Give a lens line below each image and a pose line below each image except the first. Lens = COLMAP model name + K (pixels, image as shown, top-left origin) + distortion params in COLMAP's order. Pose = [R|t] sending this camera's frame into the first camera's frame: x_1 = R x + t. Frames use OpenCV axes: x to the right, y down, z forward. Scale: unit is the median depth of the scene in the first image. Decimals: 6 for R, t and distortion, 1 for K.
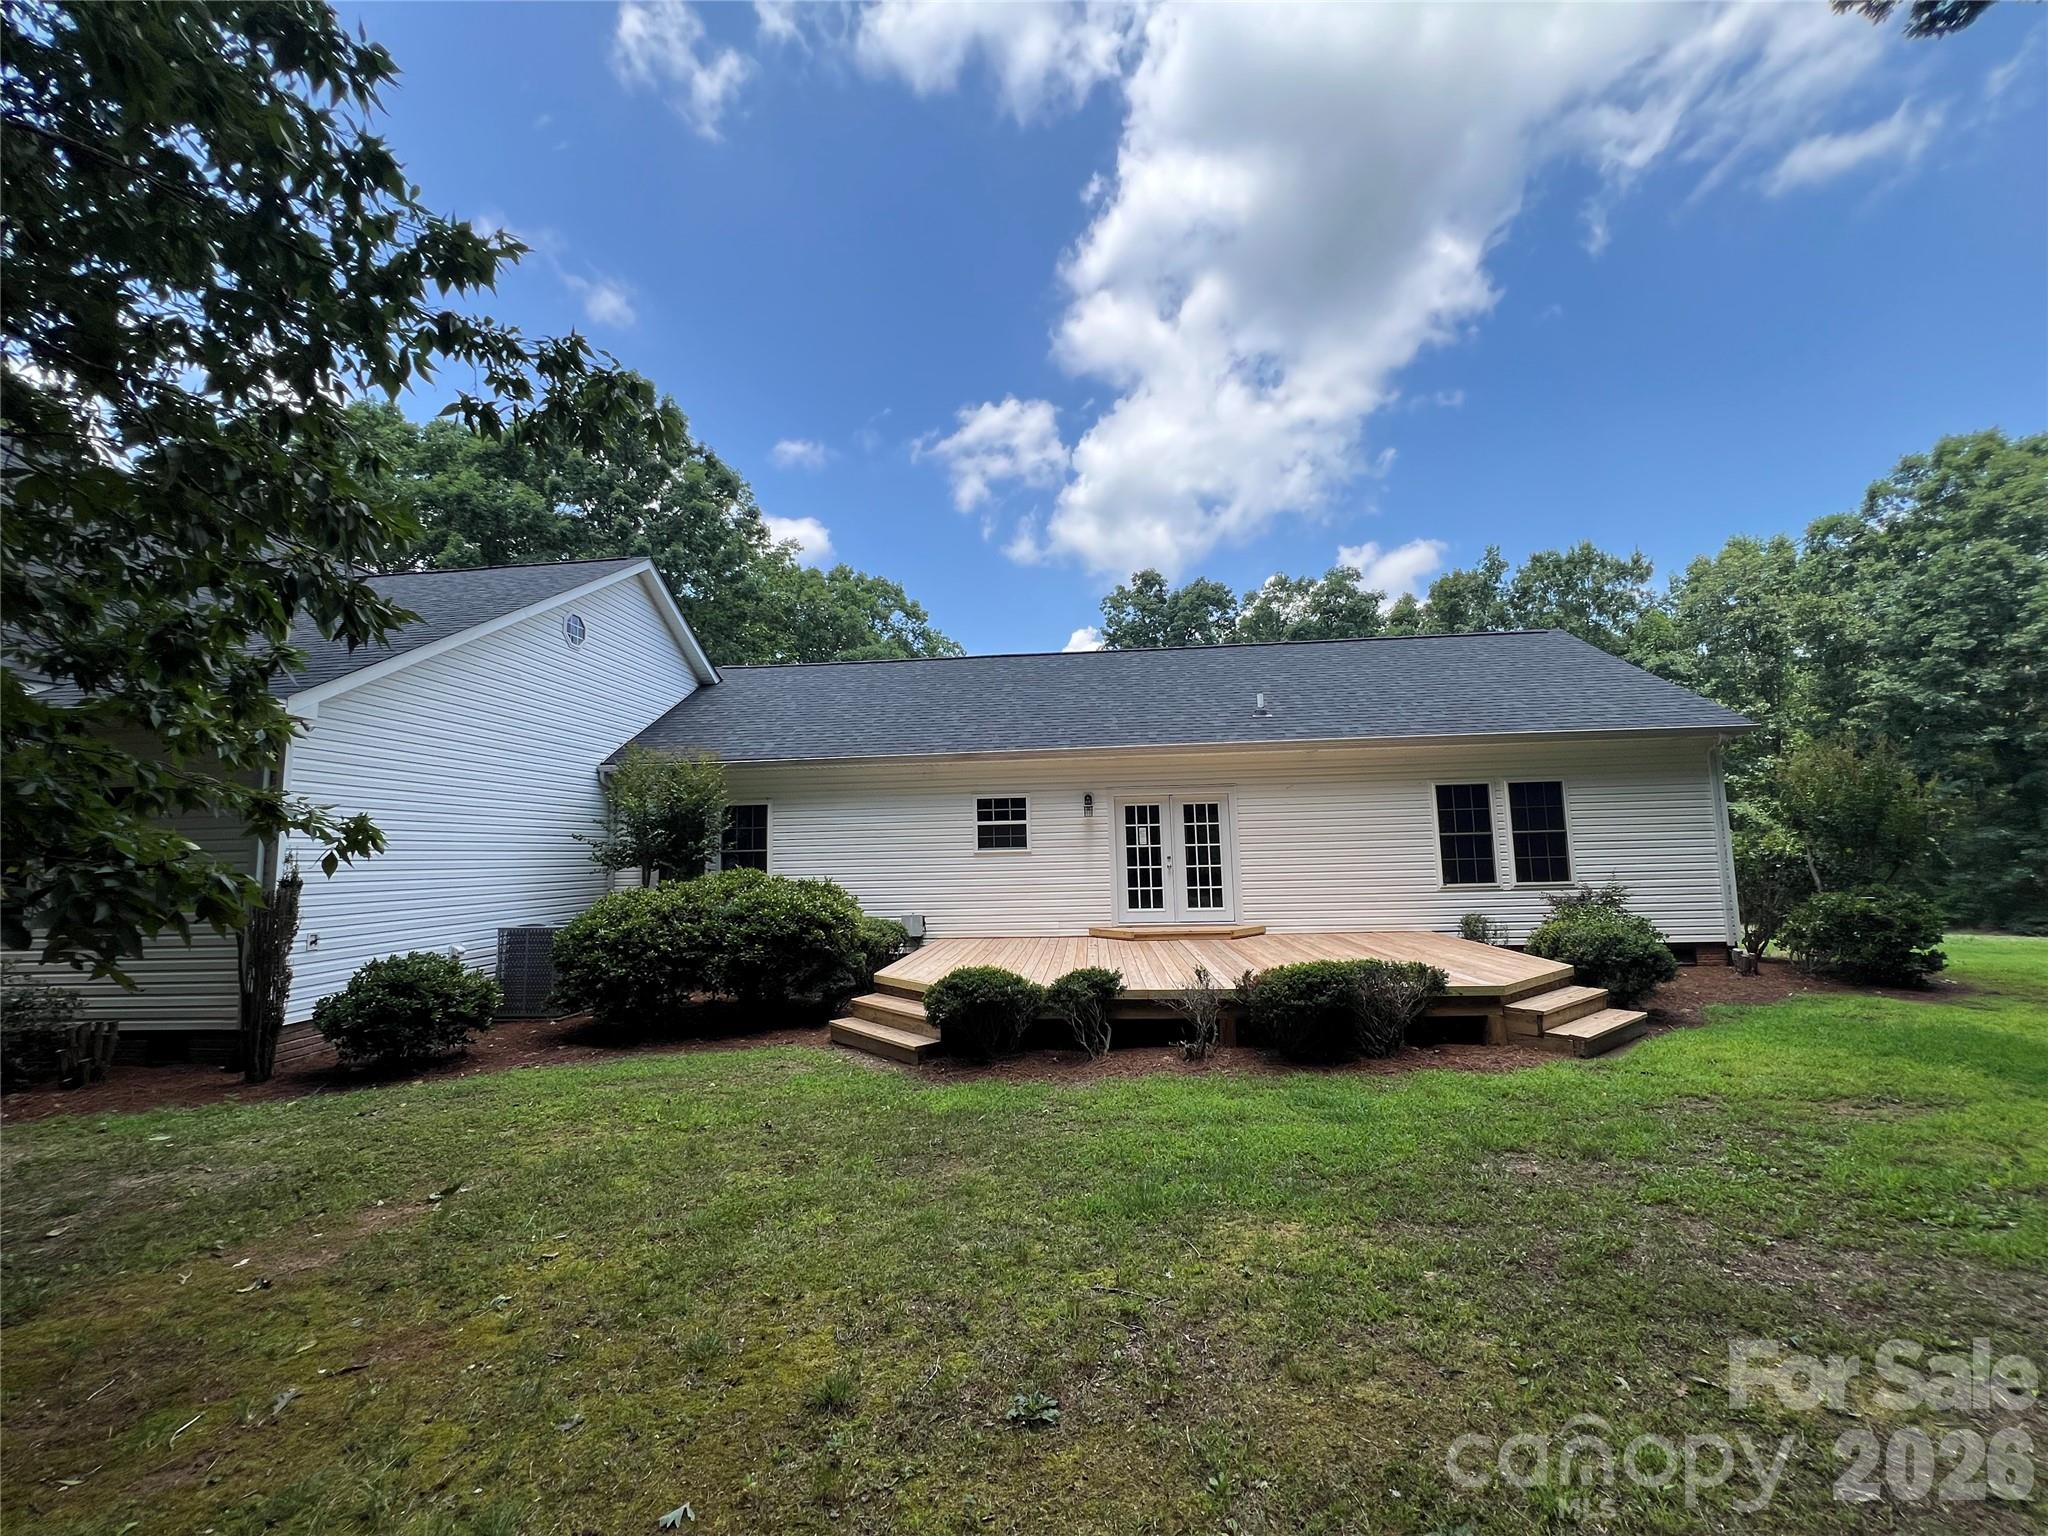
lens RADIAL K [[825.1, 0, 1025.1], [0, 825.1, 767.0], [0, 0, 1]] dist [0.001886, 0.000057]
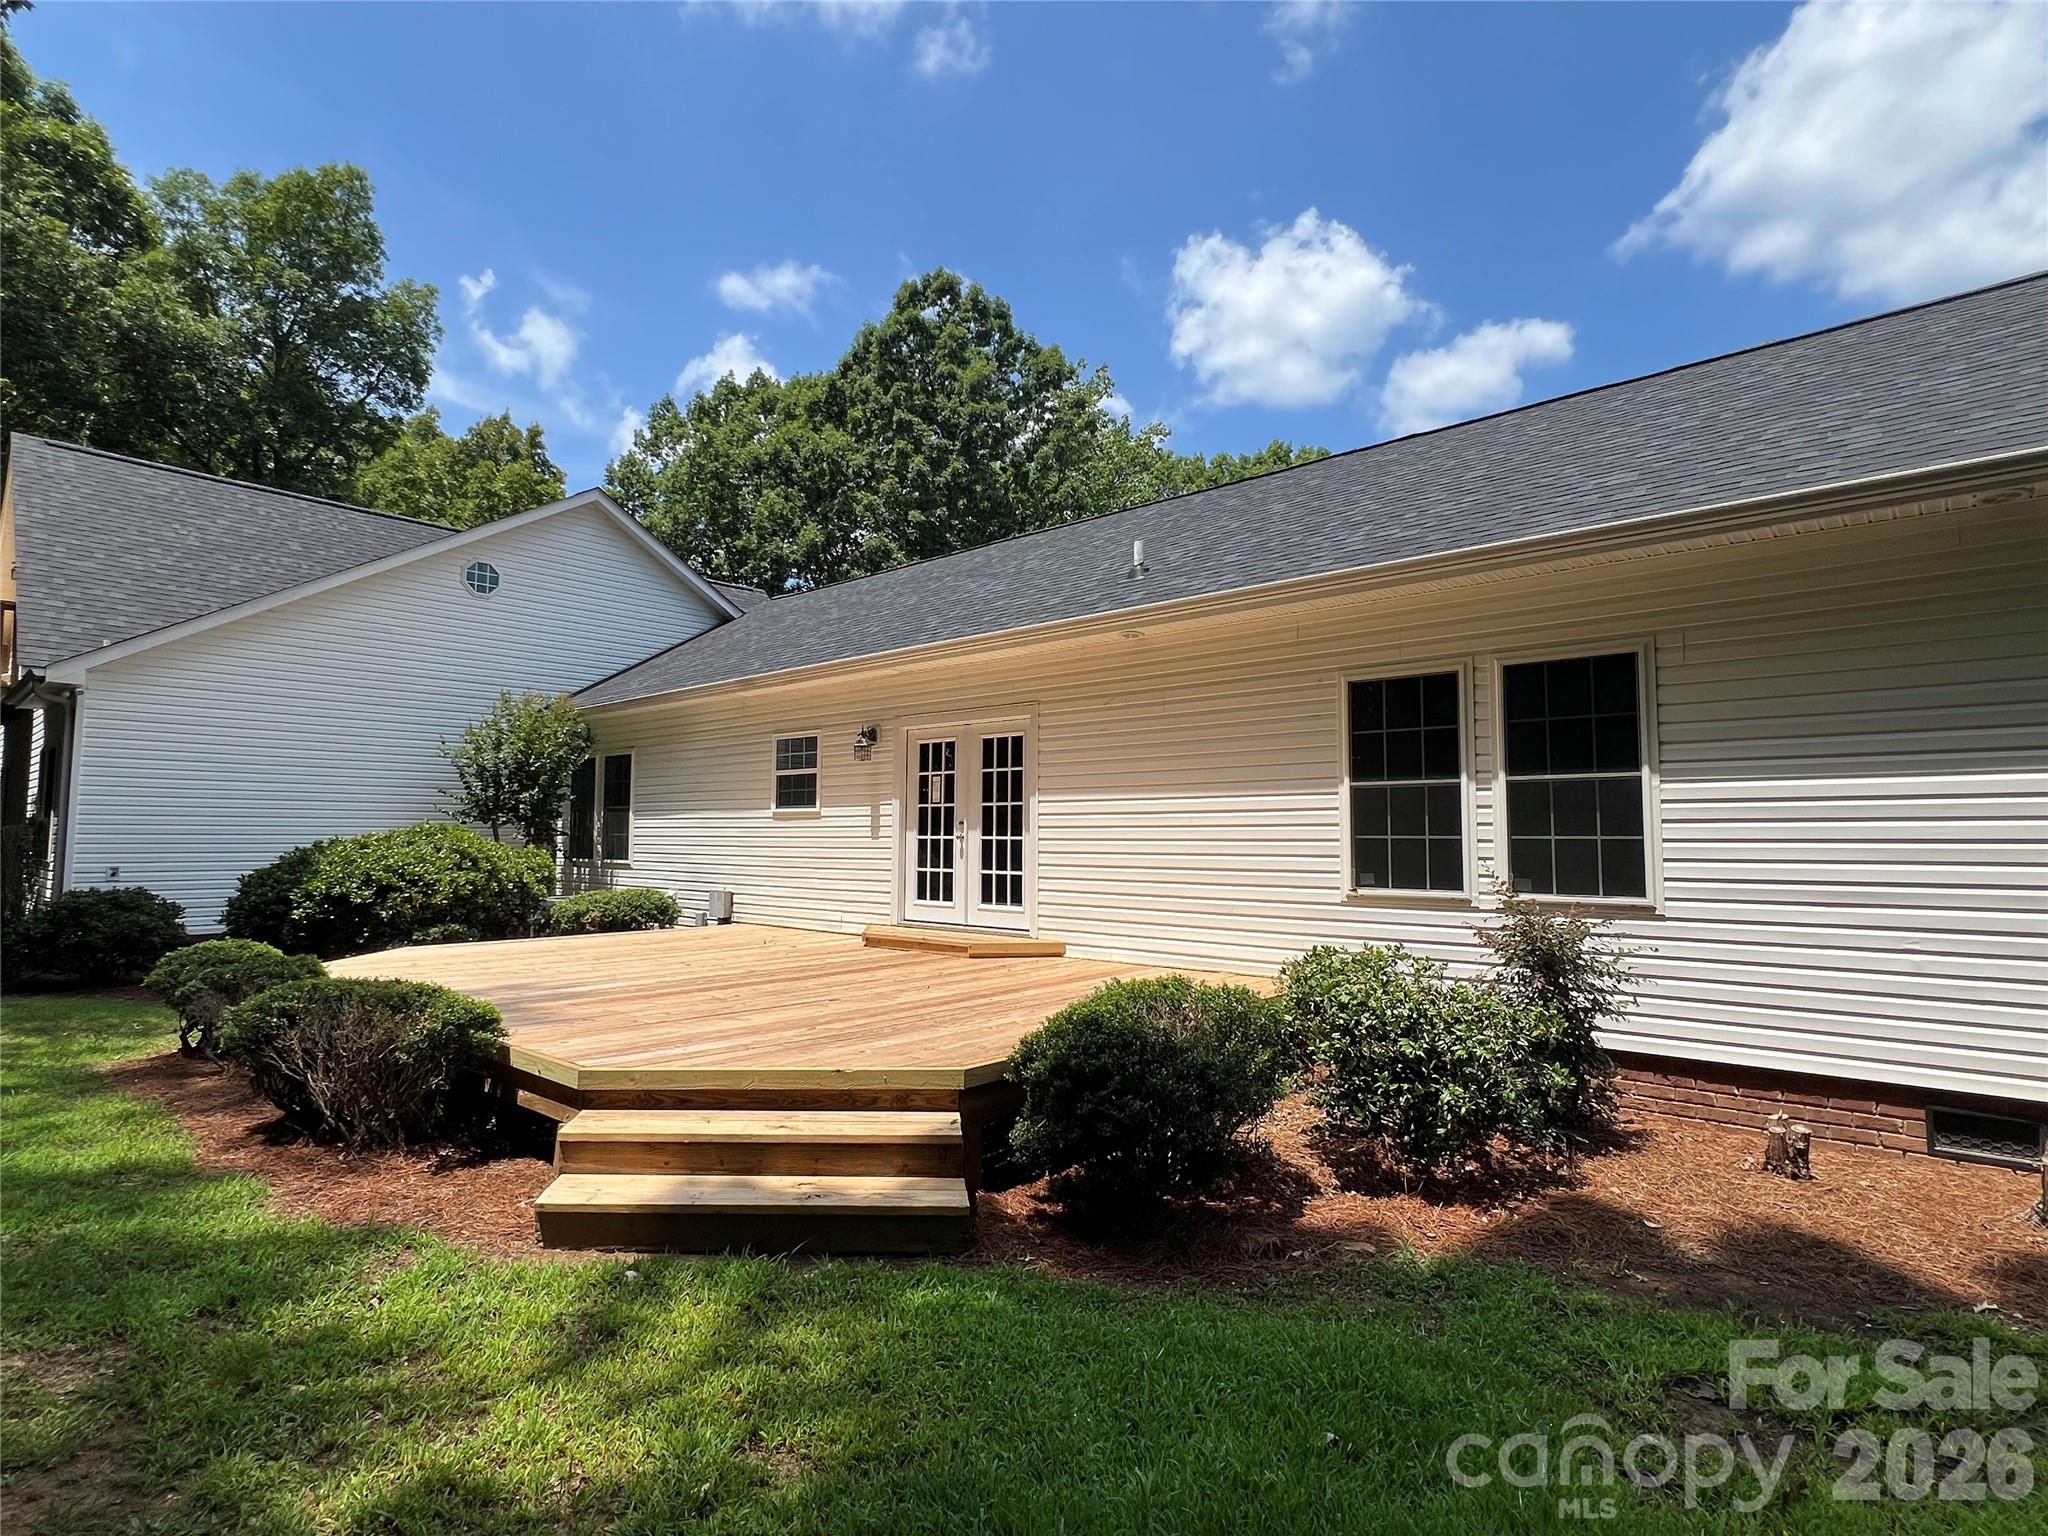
lens RADIAL K [[1033.4, 0, 1019.1], [0, 1033.4, 769.1], [0, 0, 1]] dist [-0.005889, -0.001756]
pose [[0.806139, -0.013081, -0.591582, 0.678301], [0.040833, 0.998602, 0.033561, 0.043097], [0.590316, -0.051211, 0.805546, 0.387285]]
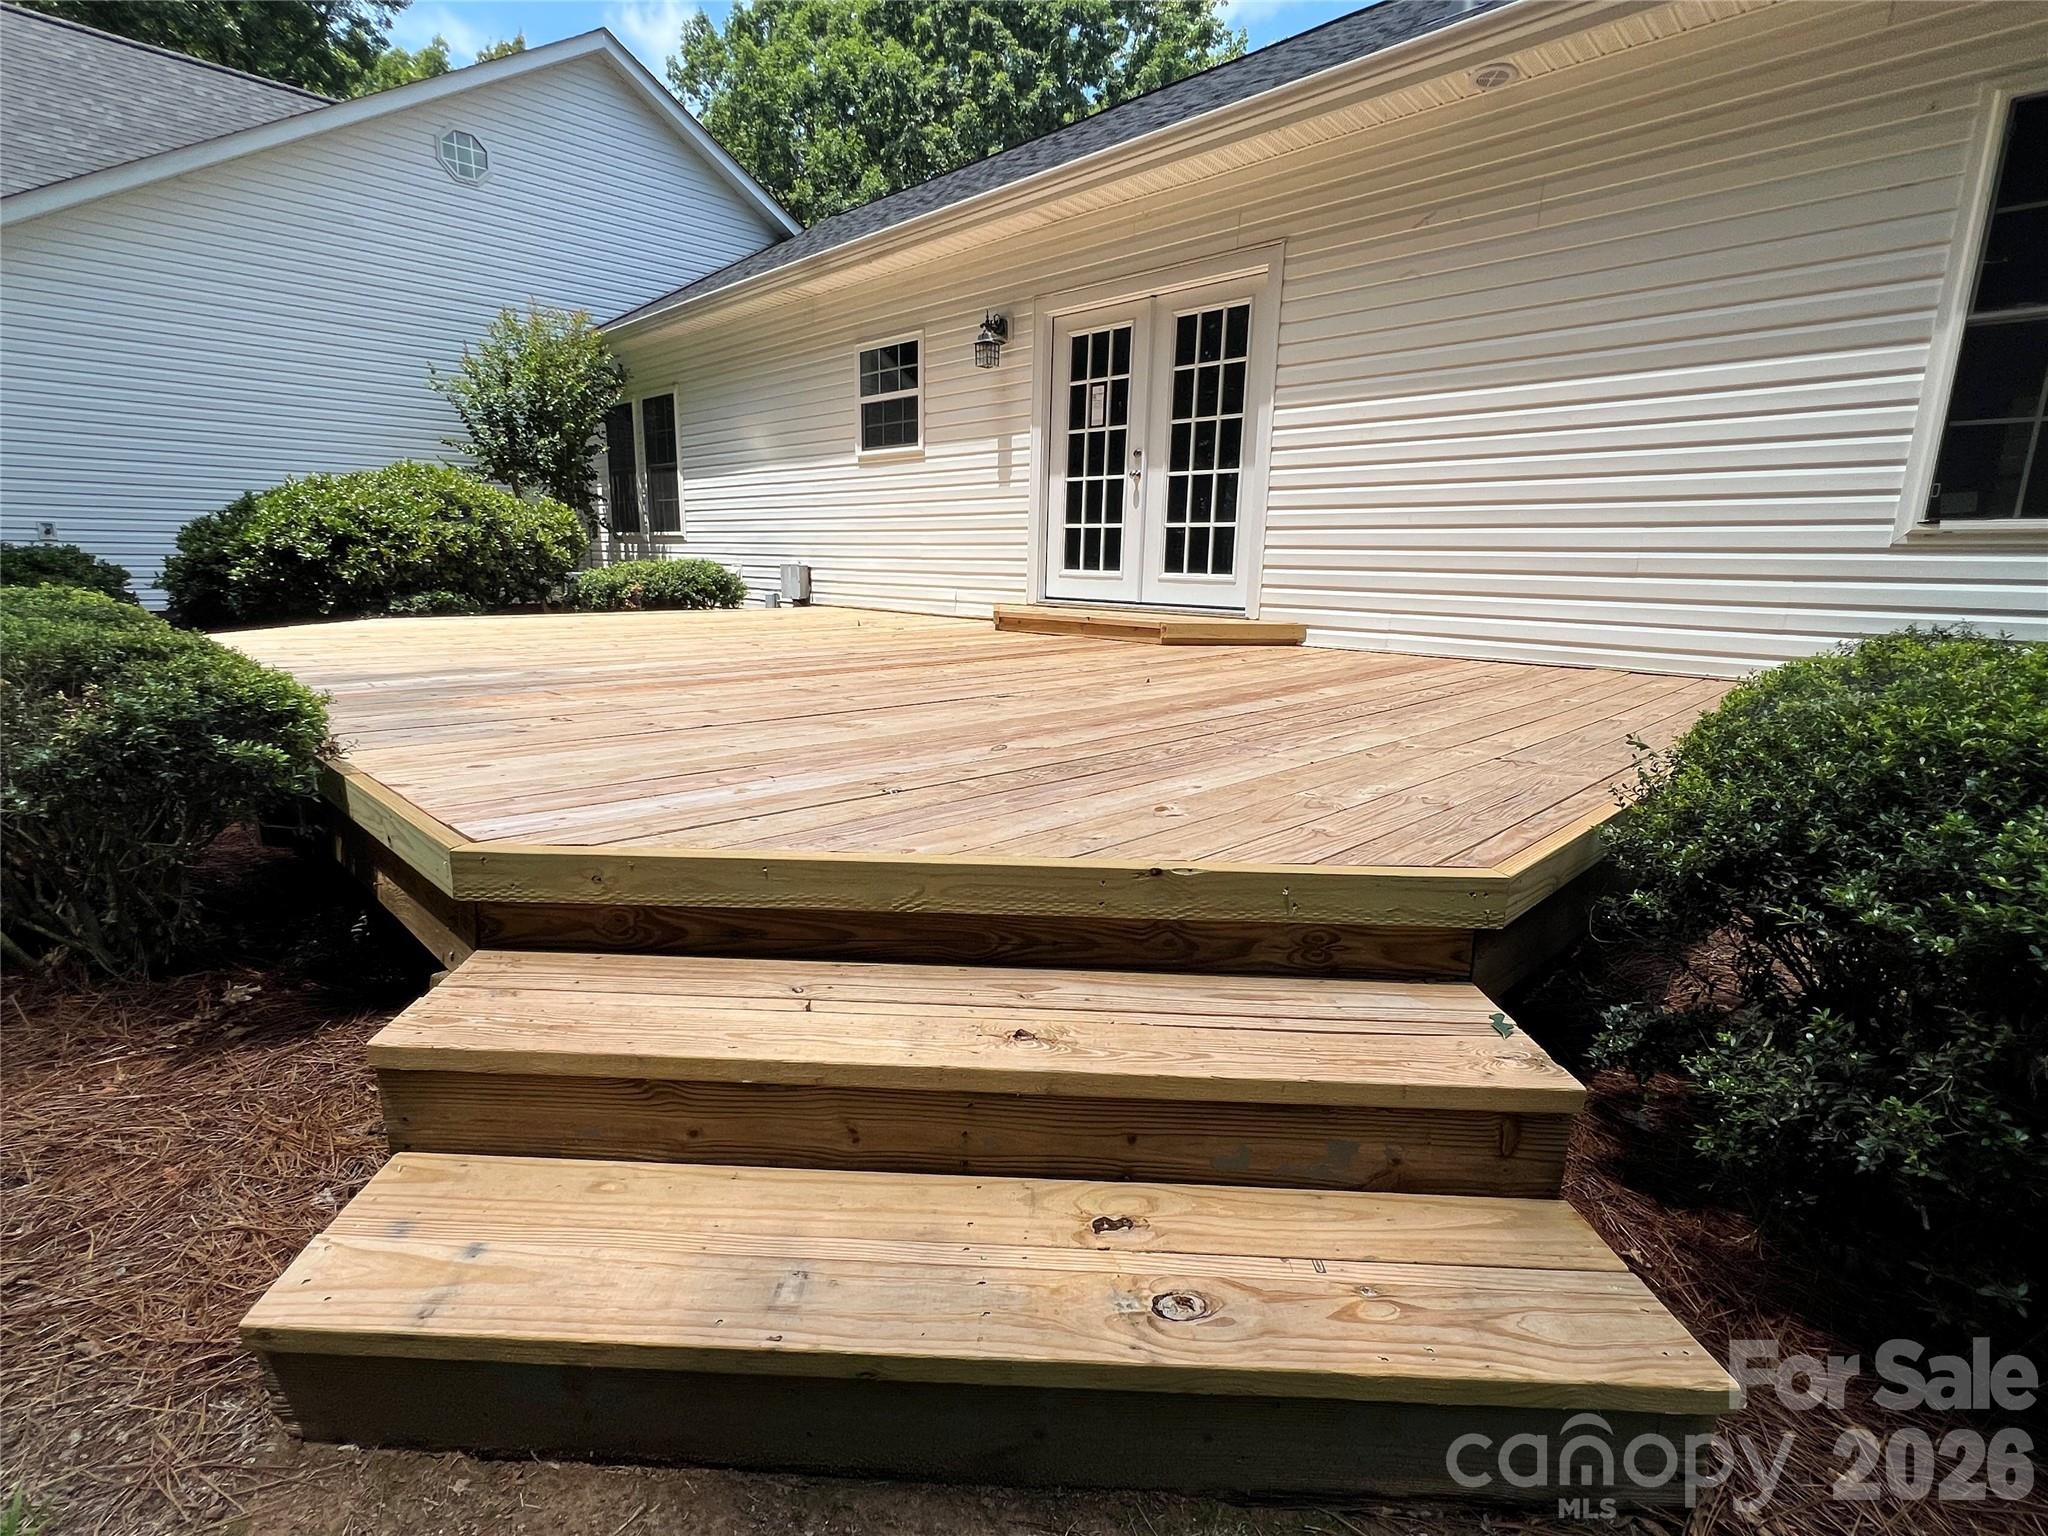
lens RADIAL K [[965.9, 0, 1022.0], [0, 965.9, 768.5], [0, 0, 1]] dist [-0.002720, -0.000723]
pose [[0.775287, 0.170200, -0.608245, 0.463677], [0.030129, 0.951946, 0.304779, 0.110309], [0.630890, -0.254617, 0.732904, 0.544298]]
